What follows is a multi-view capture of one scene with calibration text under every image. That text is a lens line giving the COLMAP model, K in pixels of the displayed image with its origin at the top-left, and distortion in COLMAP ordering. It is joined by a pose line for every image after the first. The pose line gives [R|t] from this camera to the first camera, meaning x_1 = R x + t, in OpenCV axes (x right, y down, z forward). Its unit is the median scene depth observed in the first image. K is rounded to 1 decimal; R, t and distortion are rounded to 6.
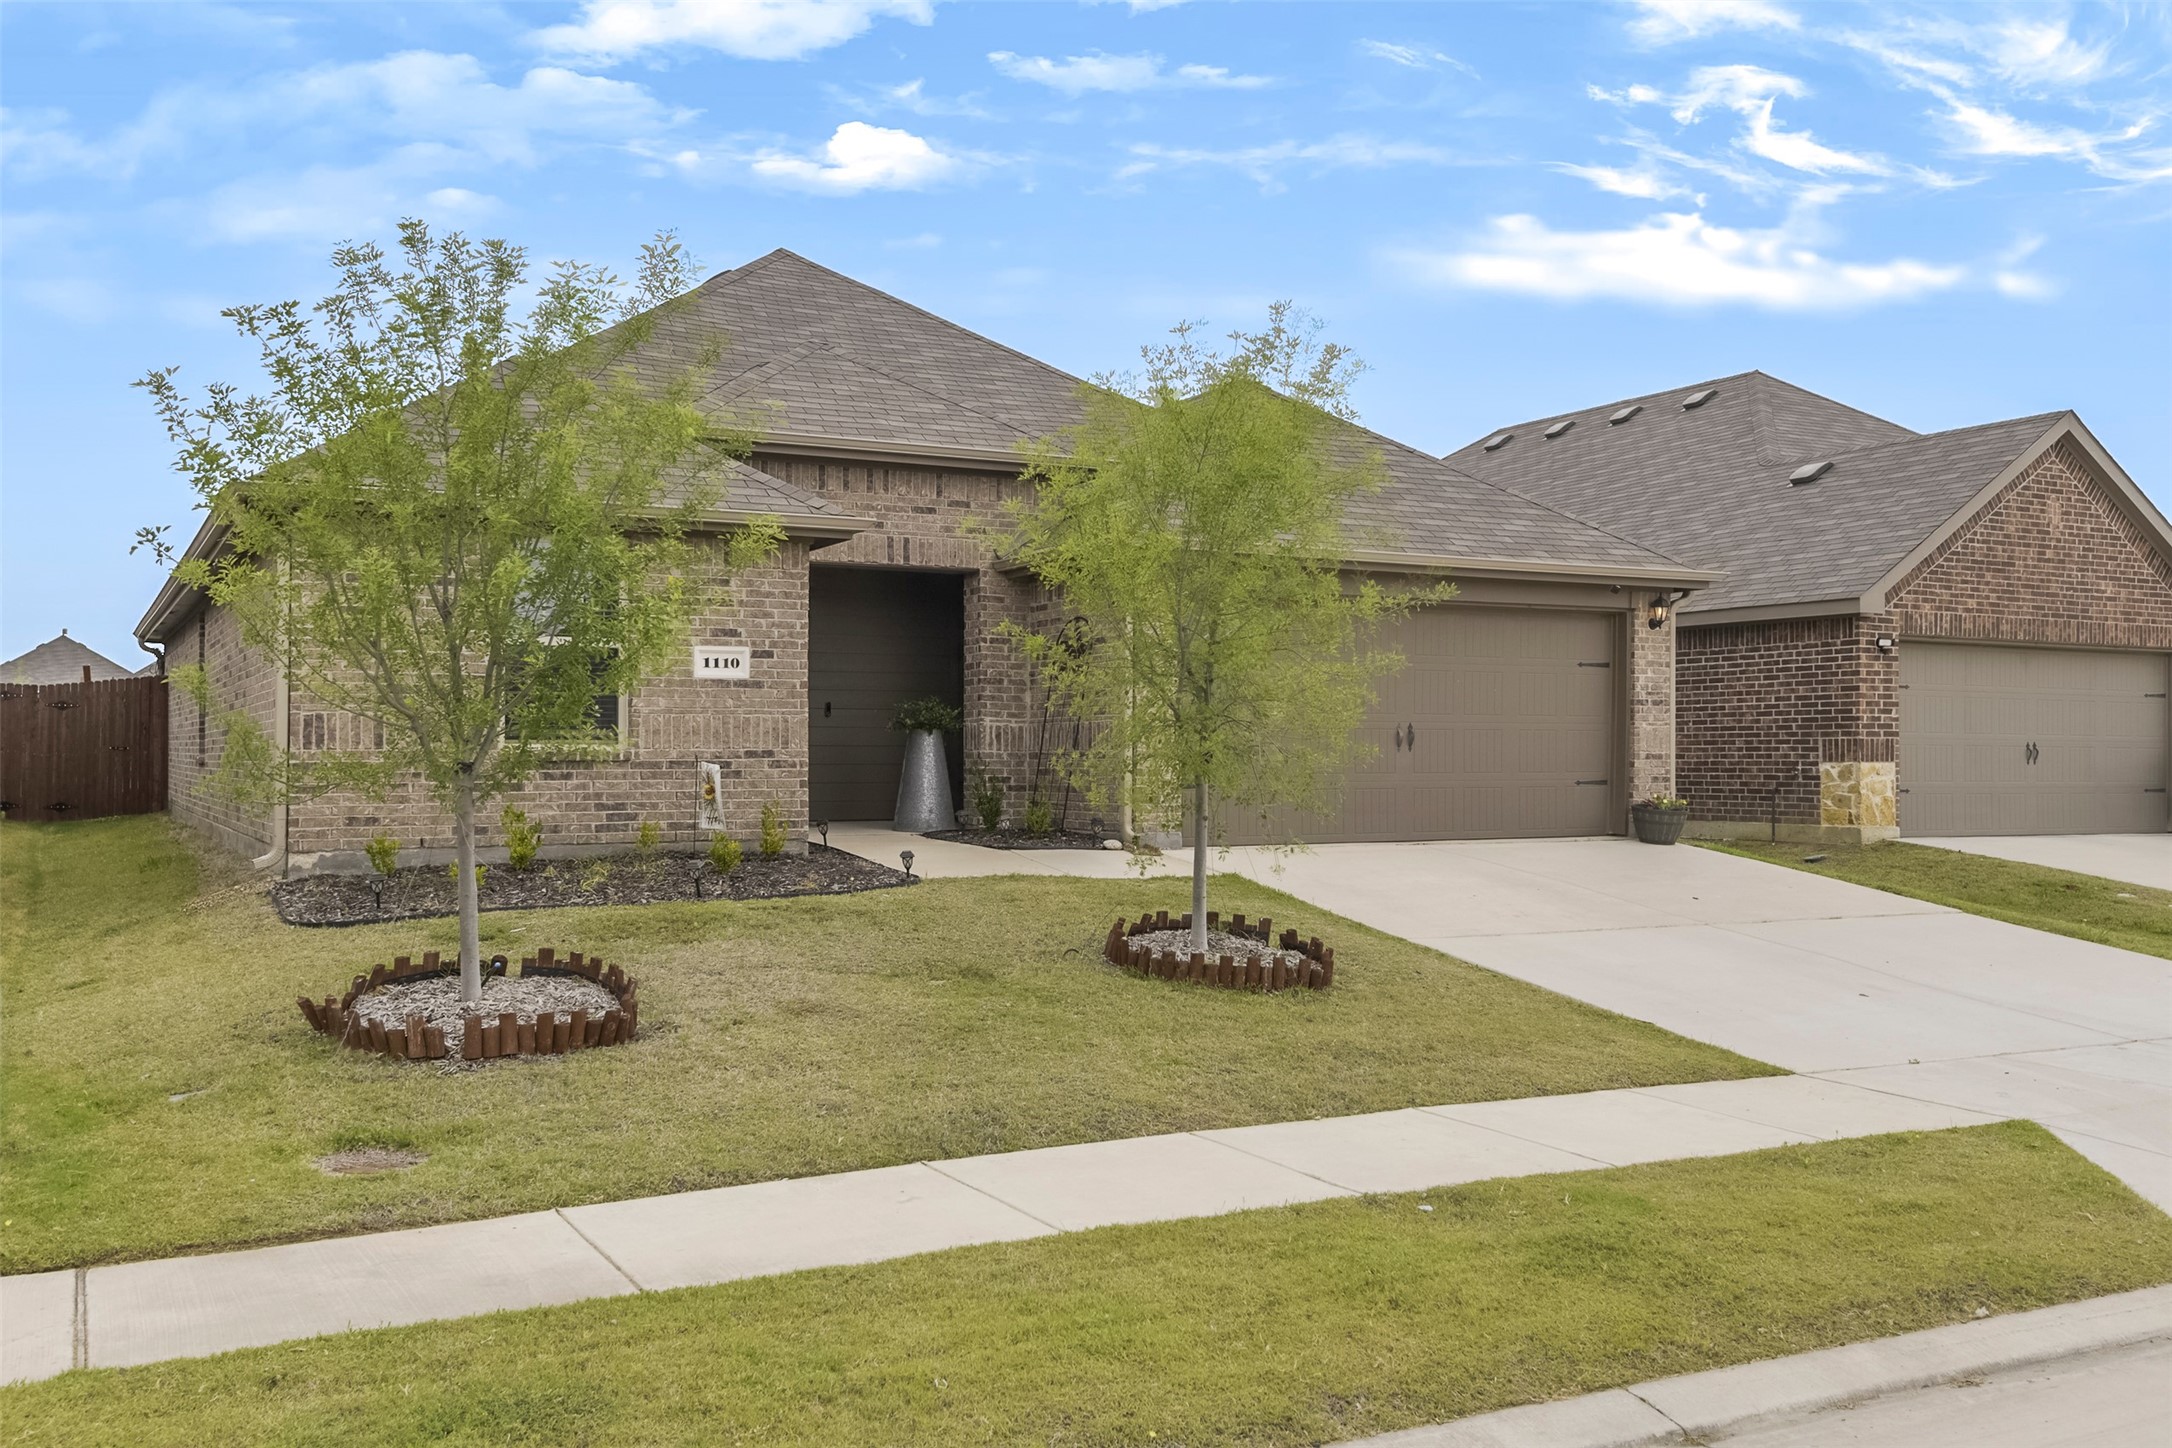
lens RADIAL K [[1903.9, 0, 1086.0], [0, 1903.9, 724.0], [0, 0, 1]] dist [0.002071, -0.001514]
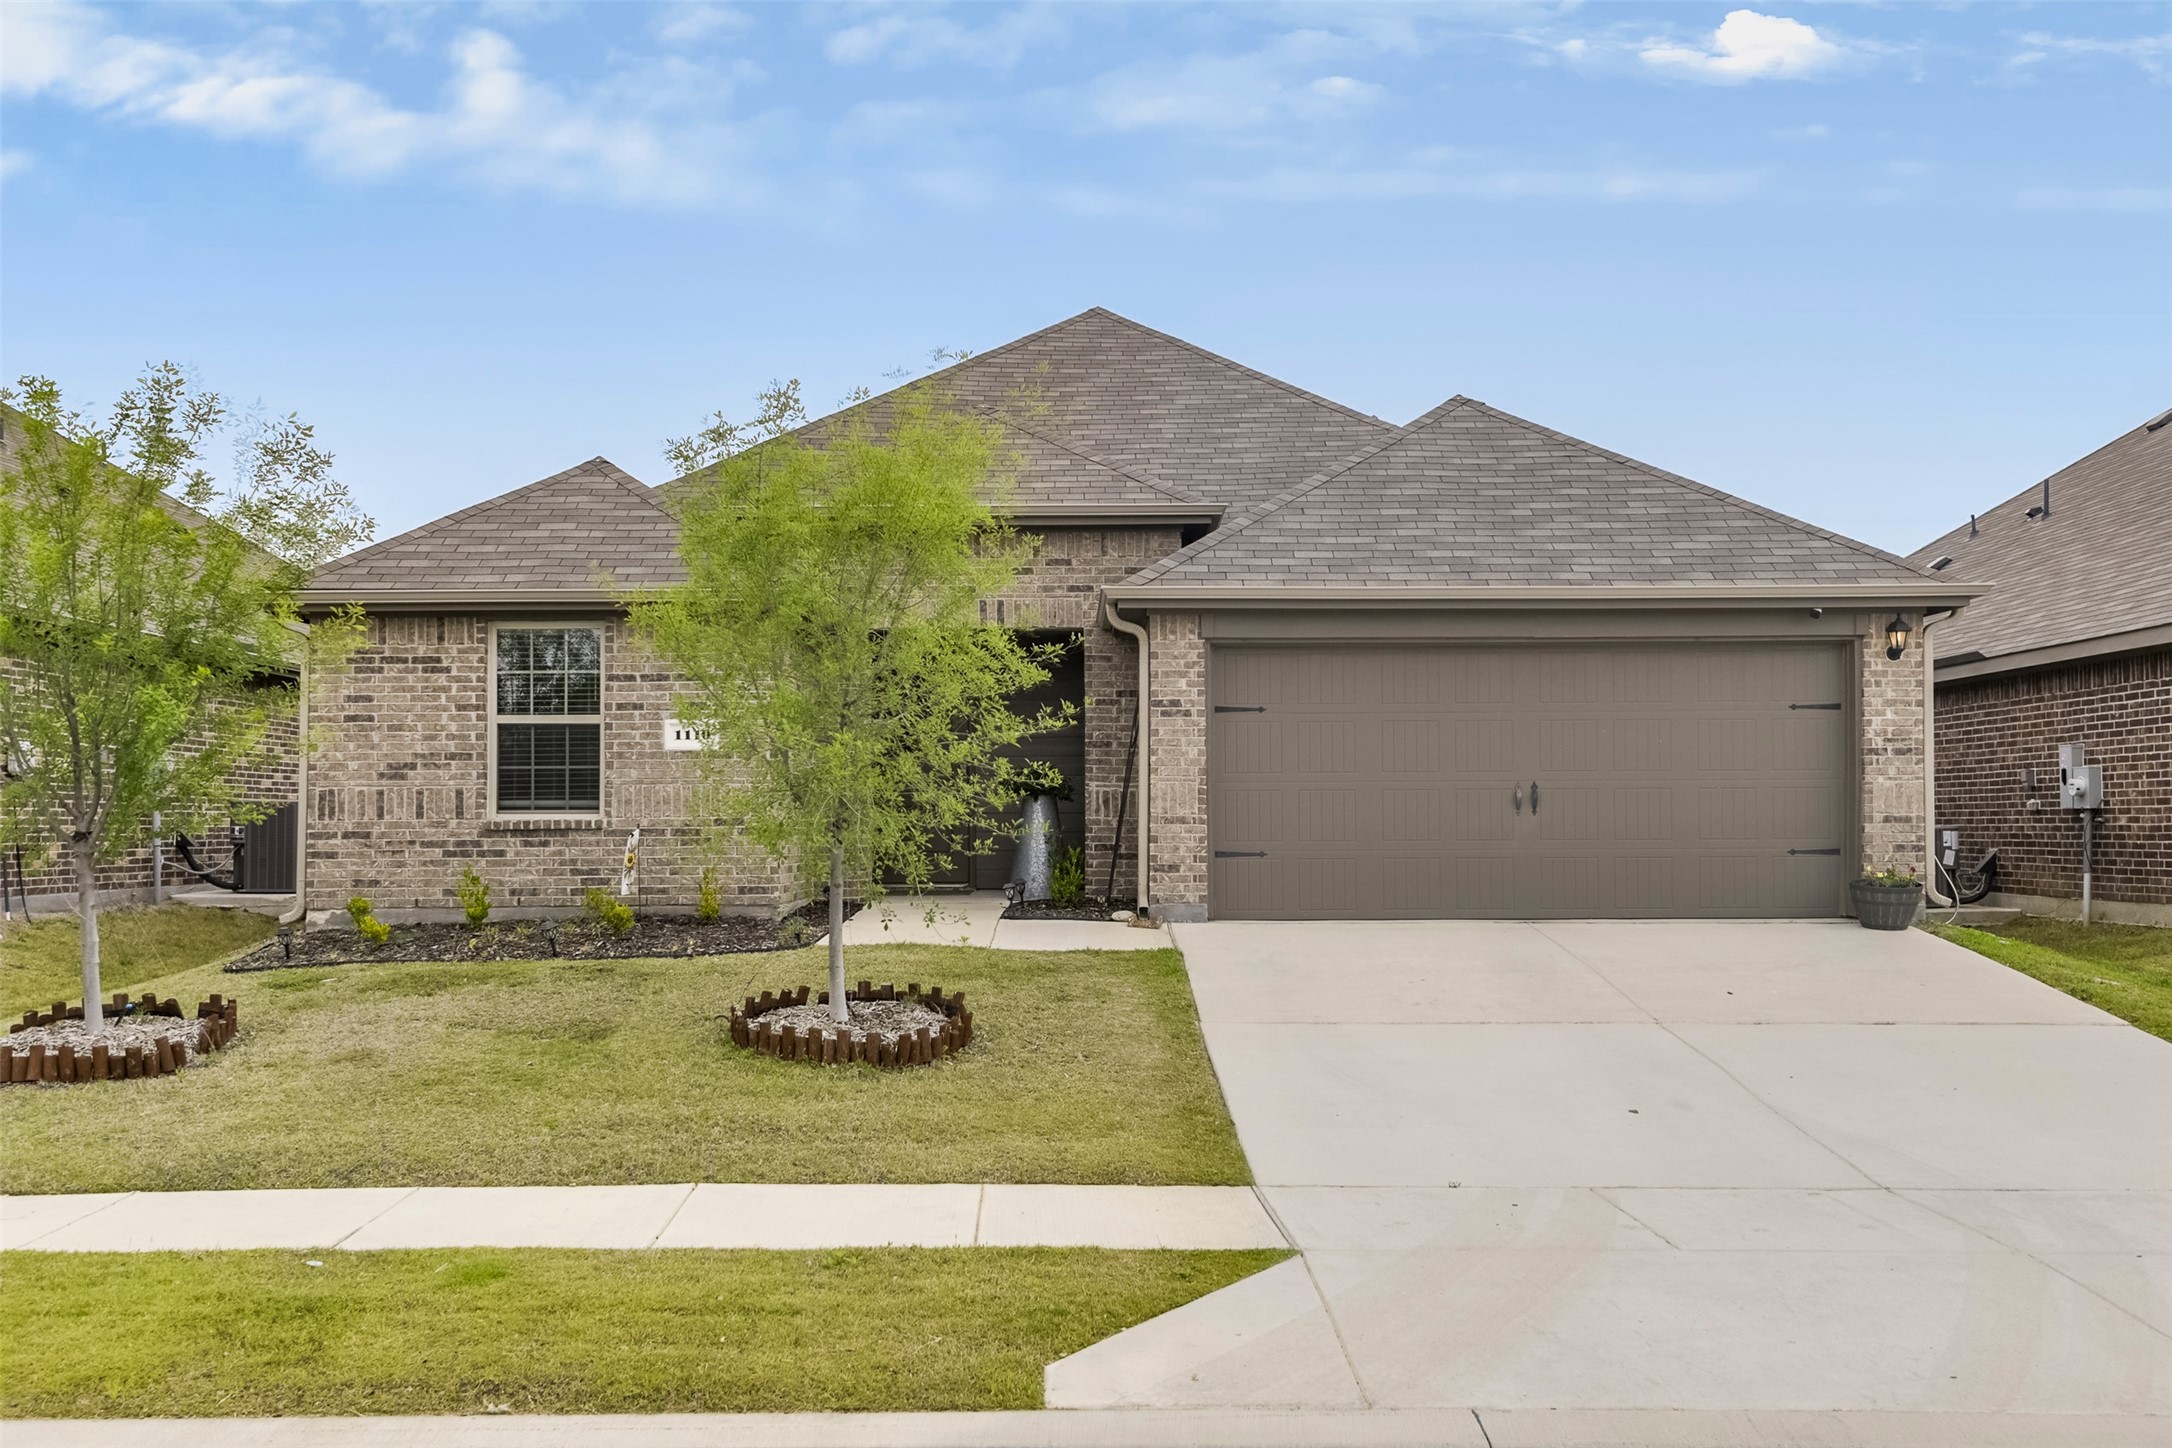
lens RADIAL K [[2027.7, 0, 1086.1], [0, 2027.7, 760.3], [0, 0, 1]] dist [0.007910, -0.004293]
pose [[0.884460, -0.019251, -0.466219, 0.509641], [0.012580, 0.999769, -0.017418, 0.003846], [0.466446, 0.009540, 0.884498, 0.115760]]
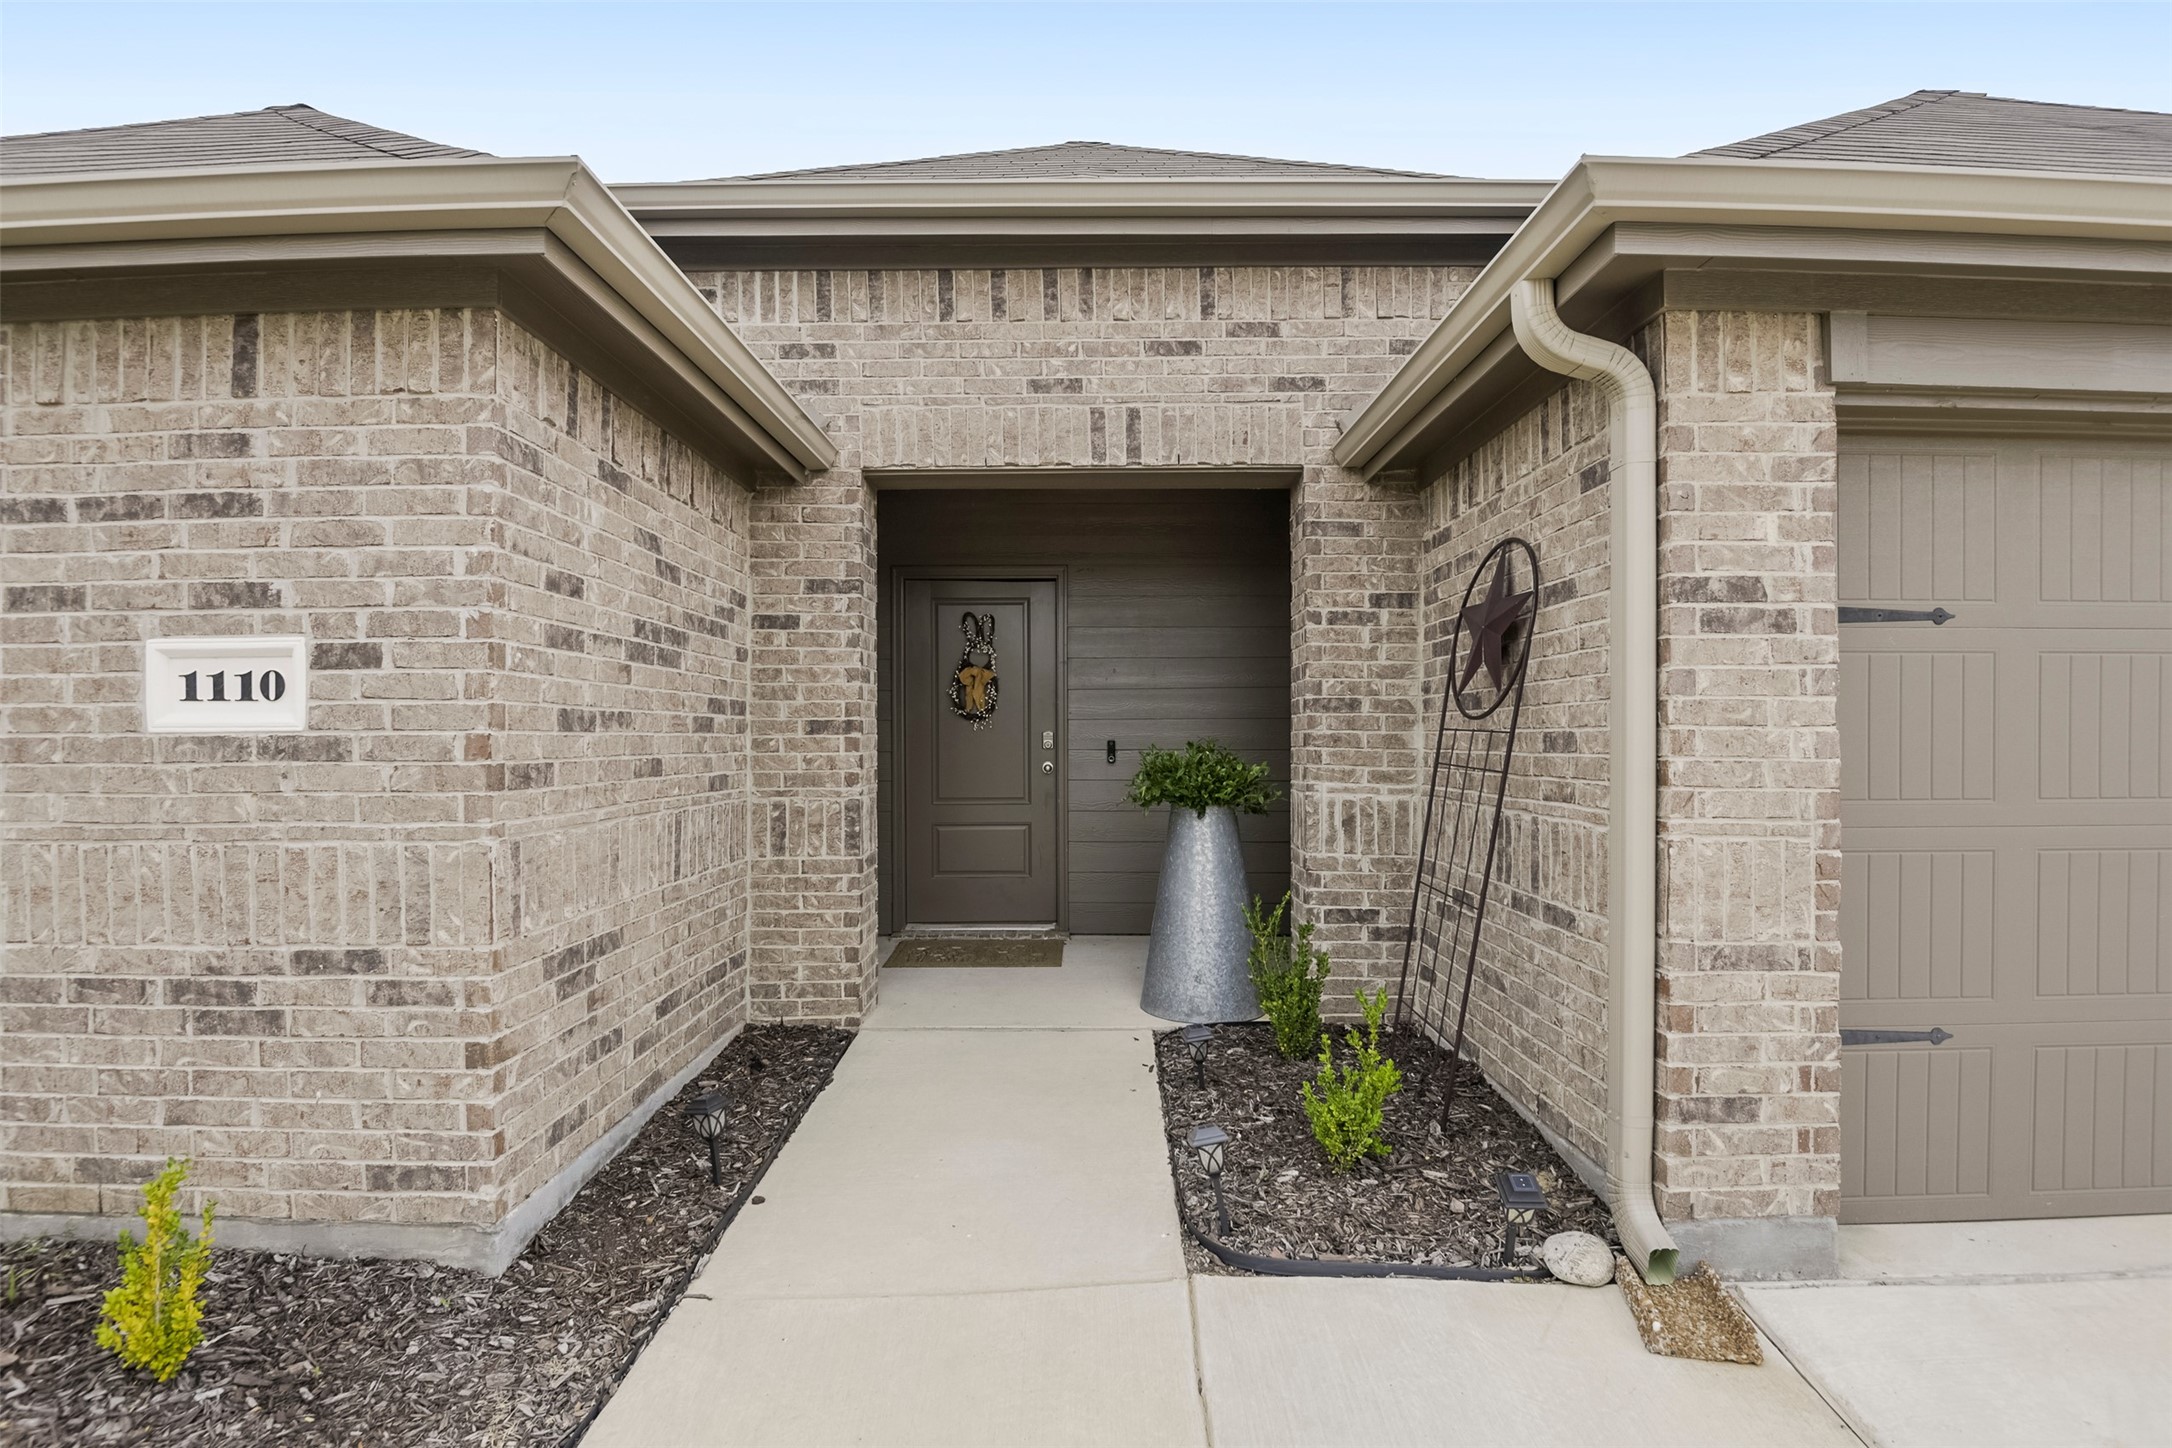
lens RADIAL K [[1109.2, 0, 1086.0], [0, 1109.2, 724.0], [0, 0, 1]] dist [0.002505, -0.026261]
pose [[0.880702, -0.004727, -0.473647, 0.031445], [0.010257, 0.999906, 0.009093, -0.025326], [0.473560, -0.012866, 0.880668, 0.887314]]
